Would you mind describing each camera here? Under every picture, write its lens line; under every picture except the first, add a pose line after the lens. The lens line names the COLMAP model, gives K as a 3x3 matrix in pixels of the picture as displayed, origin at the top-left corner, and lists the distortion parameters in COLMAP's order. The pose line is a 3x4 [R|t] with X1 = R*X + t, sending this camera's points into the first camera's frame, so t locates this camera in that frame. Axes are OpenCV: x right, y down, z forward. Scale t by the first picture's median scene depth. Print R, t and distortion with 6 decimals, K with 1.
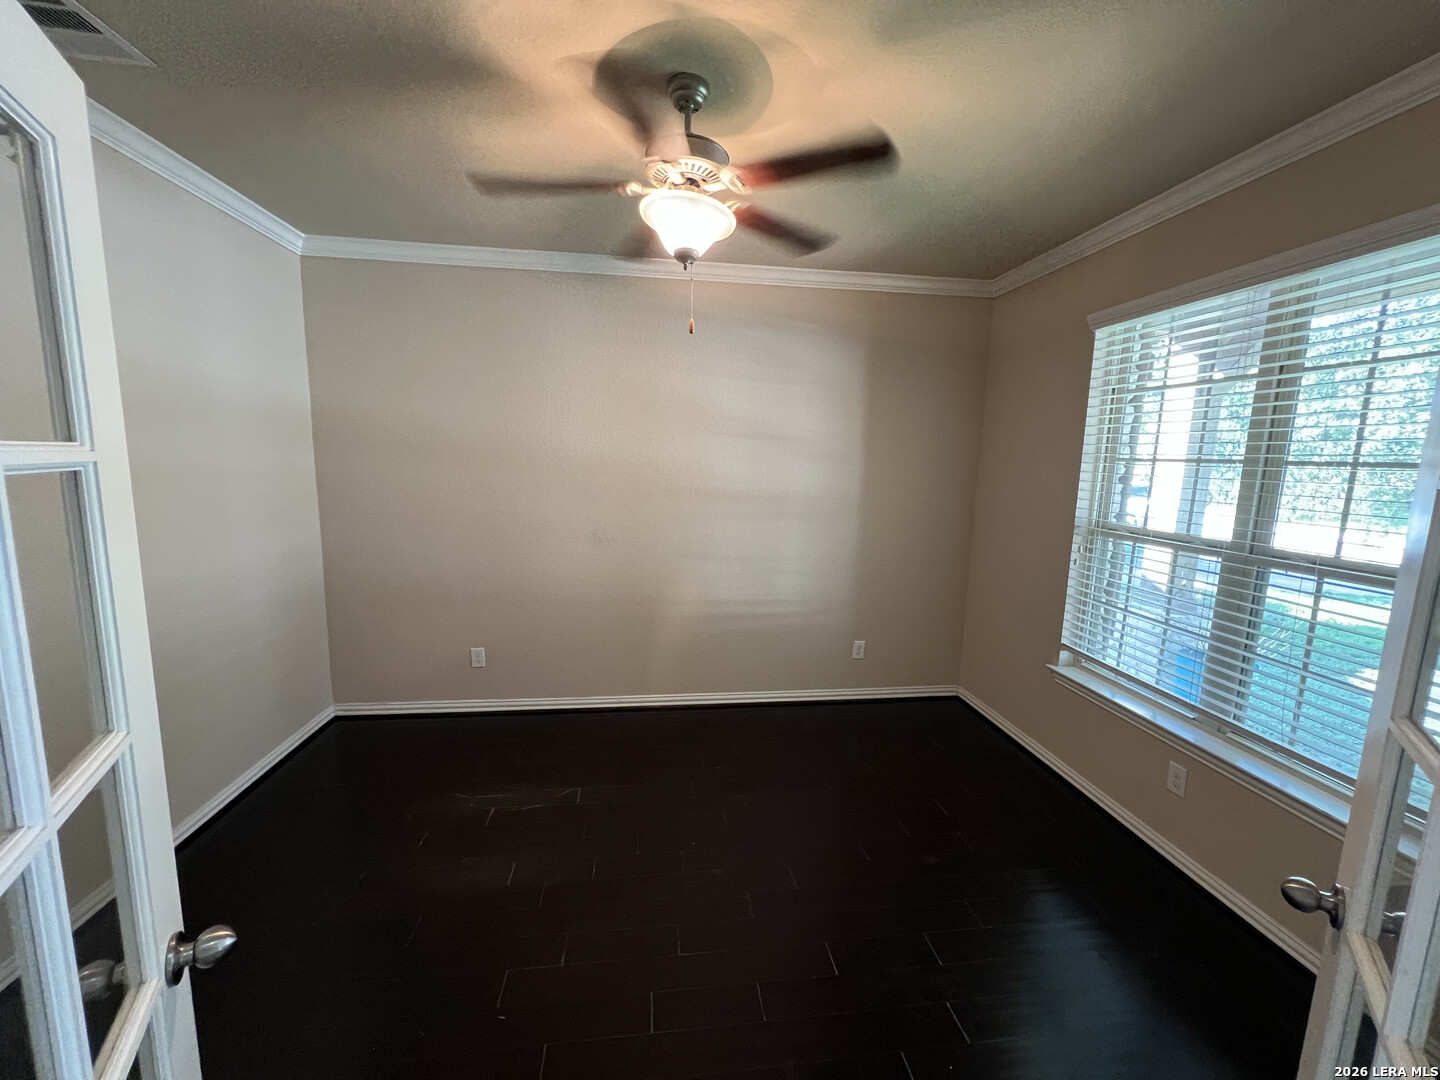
lens RADIAL K [[571.2, 0, 720.0], [0, 571.2, 540.0], [0, 0, 1]] dist [-0.000293, -0.000017]
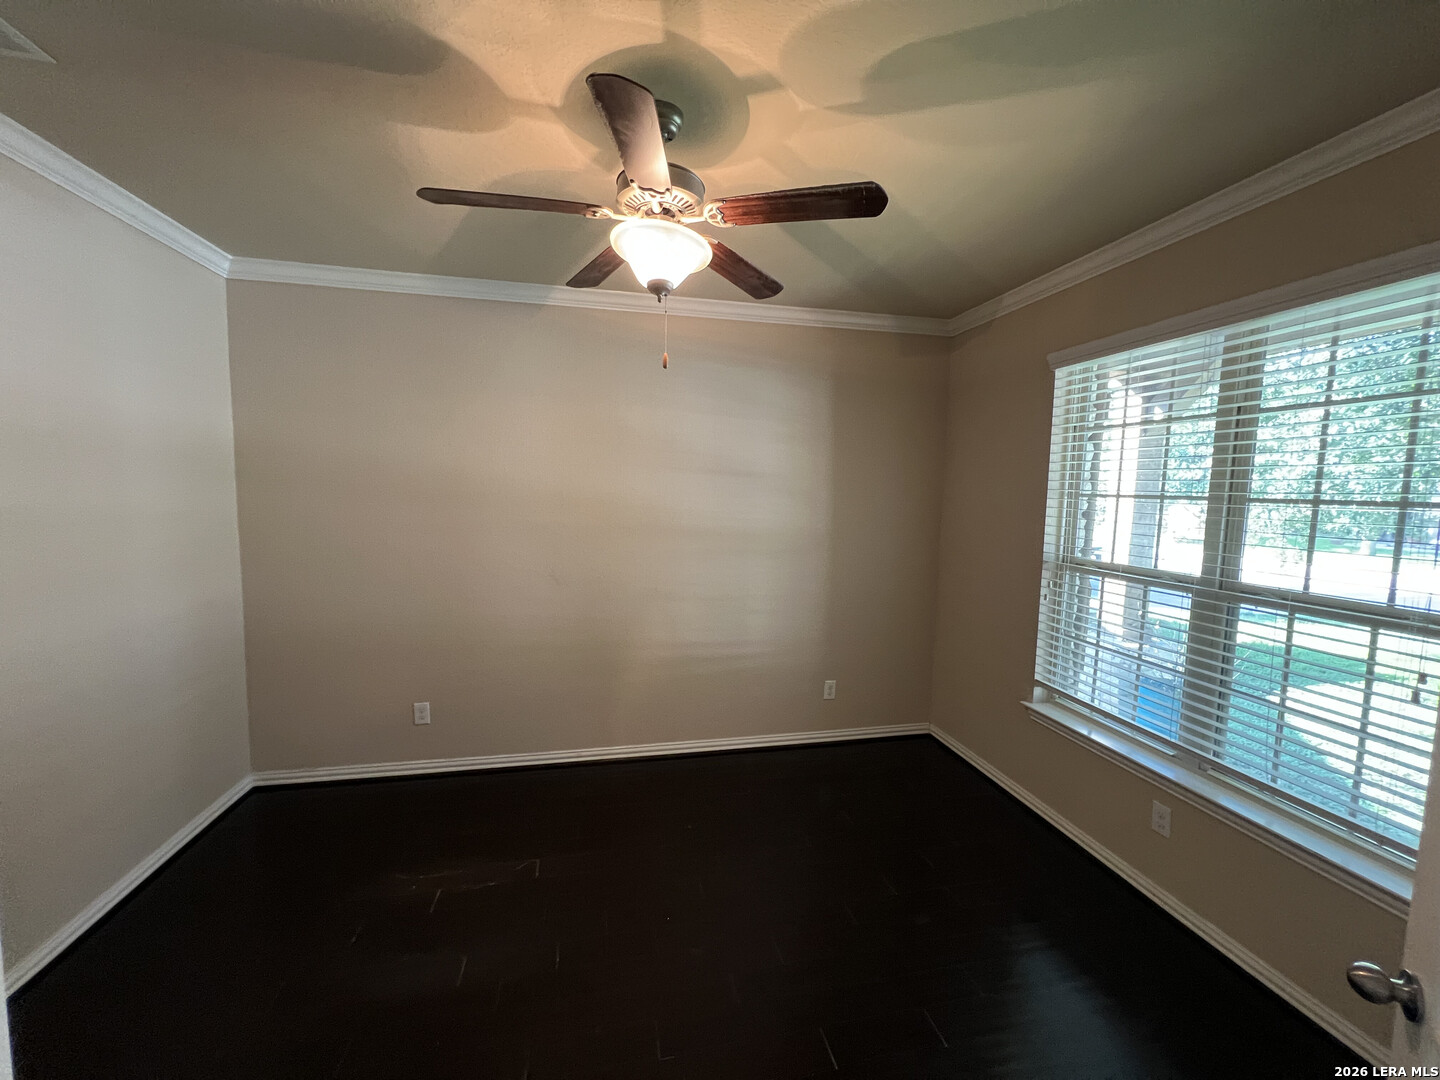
lens RADIAL K [[571.2, 0, 720.0], [0, 571.2, 540.0], [0, 0, 1]] dist [-0.000293, -0.000017]
pose [[0.996313, -0.011881, 0.084969, -0.032433], [0.016367, 0.998498, -0.052296, -0.020525], [-0.084220, 0.053494, 0.995010, 0.051461]]
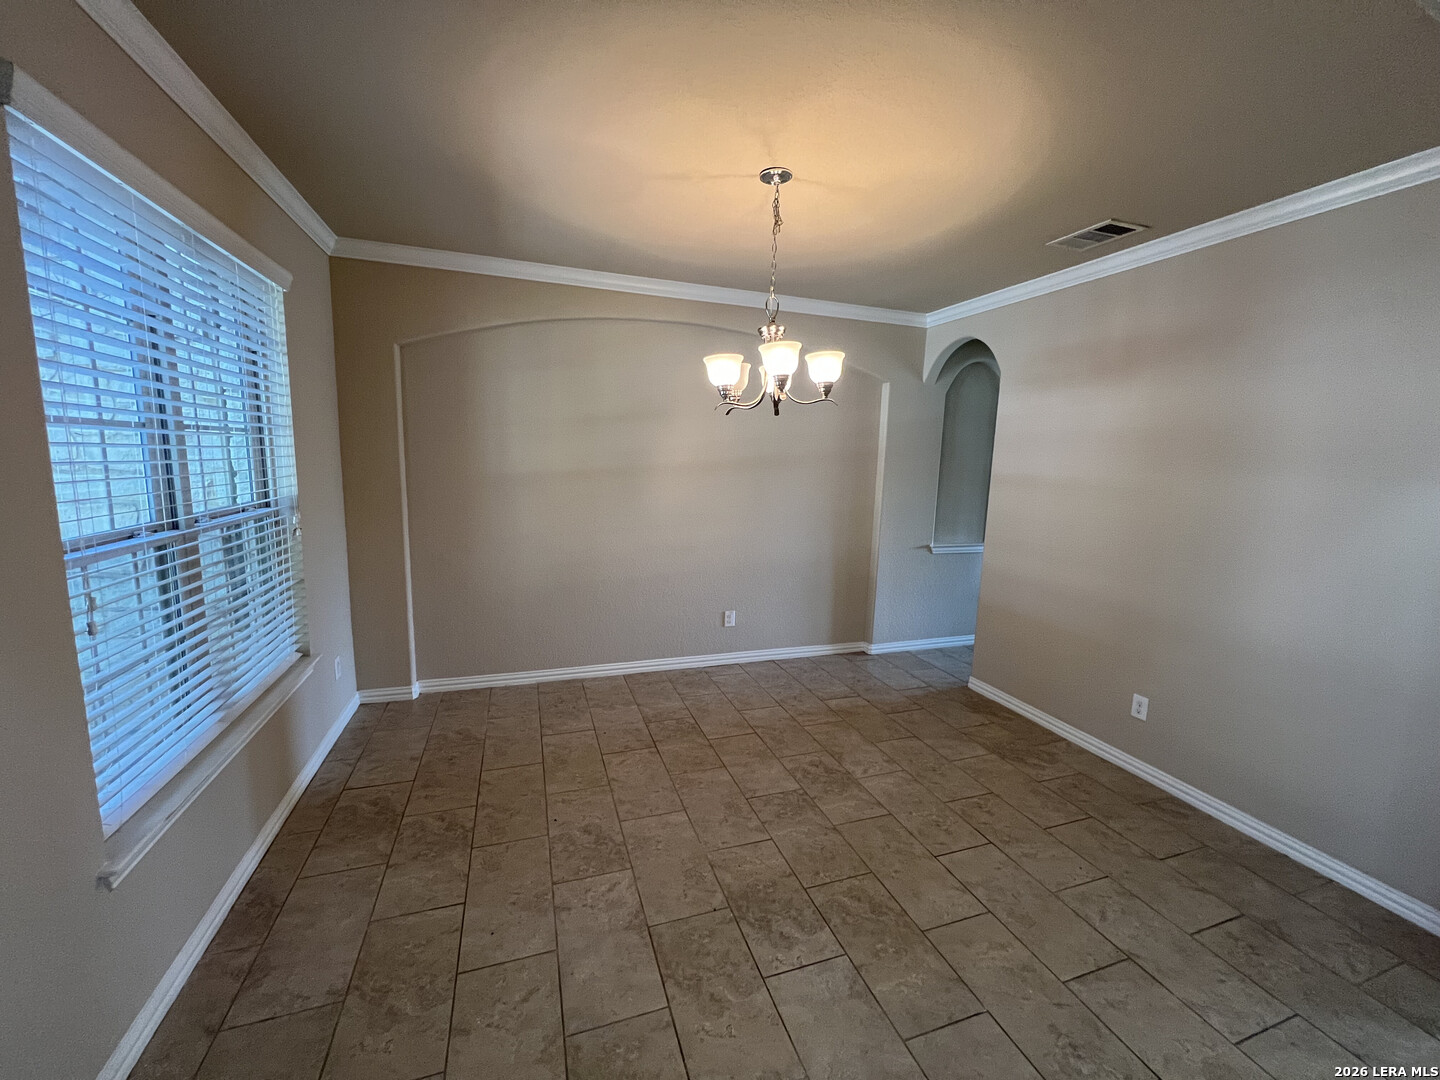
lens RADIAL K [[574.0, 0, 720.0], [0, 574.0, 540.0], [0, 0, 1]] dist [-0.000819, -0.000064]
pose [[-0.977436, -0.023870, -0.209880, 0.240772], [-0.082817, 0.957349, 0.276812, -0.232532], [0.194321, 0.287947, -0.937724, 1.684019]]
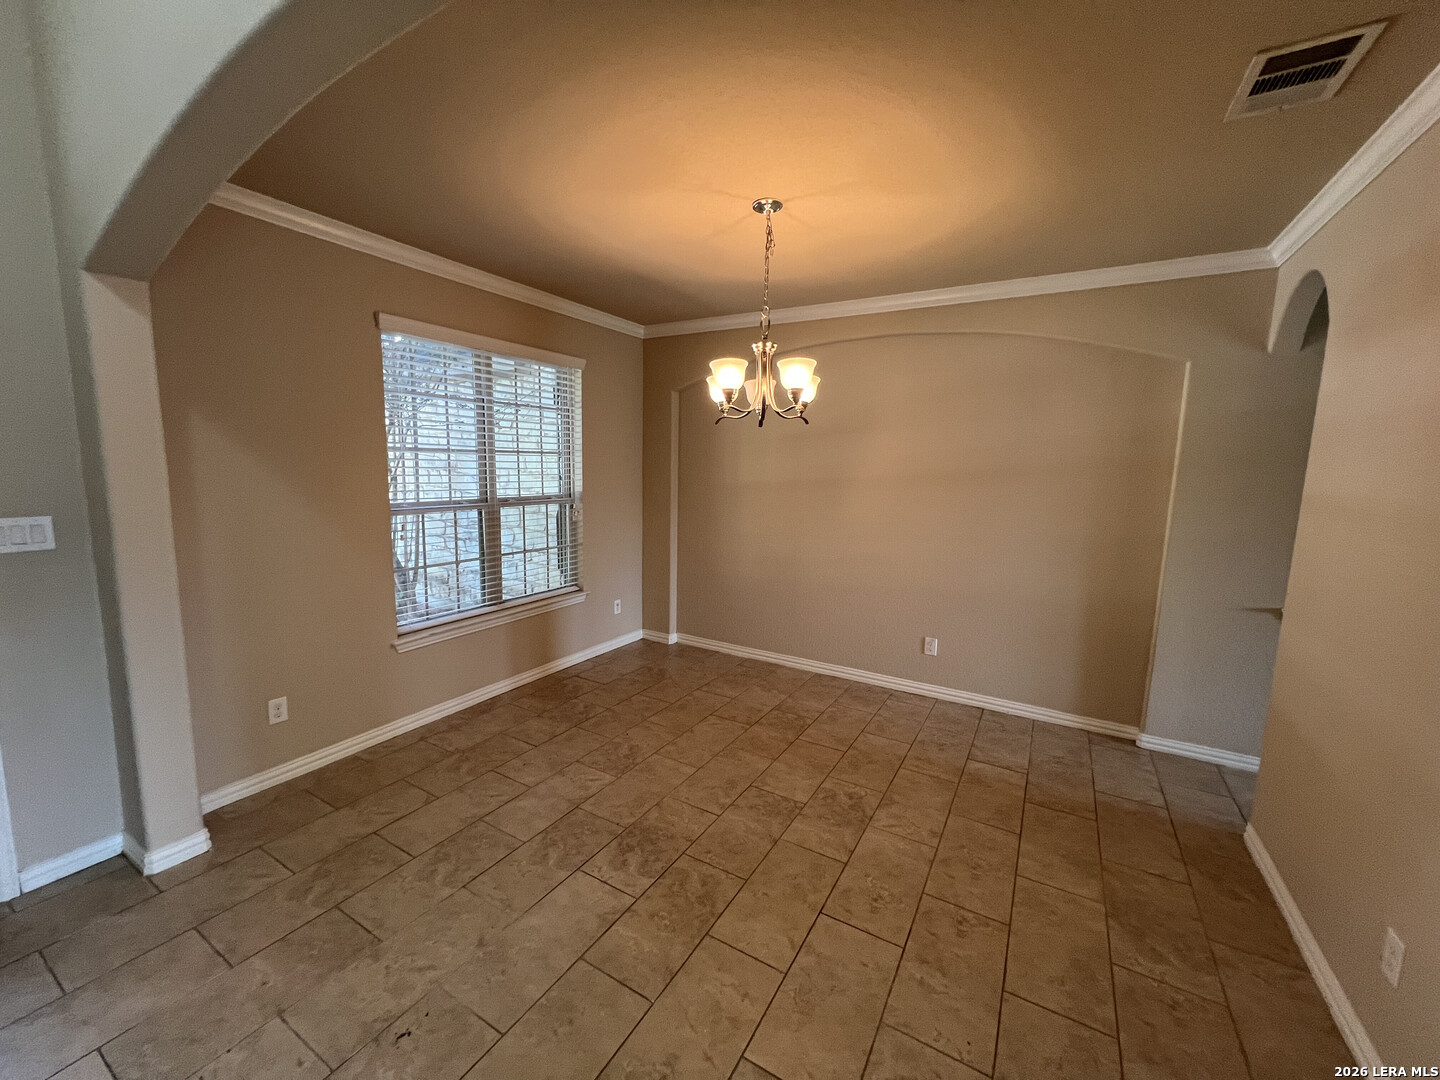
lens RADIAL K [[571.2, 0, 720.0], [0, 571.2, 540.0], [0, 0, 1]] dist [-0.000293, -0.000017]
pose [[-0.789881, -0.123504, 0.600696, -0.608586], [0.044917, 0.965229, 0.257517, -0.241180], [-0.611613, 0.230389, -0.756869, 1.610203]]
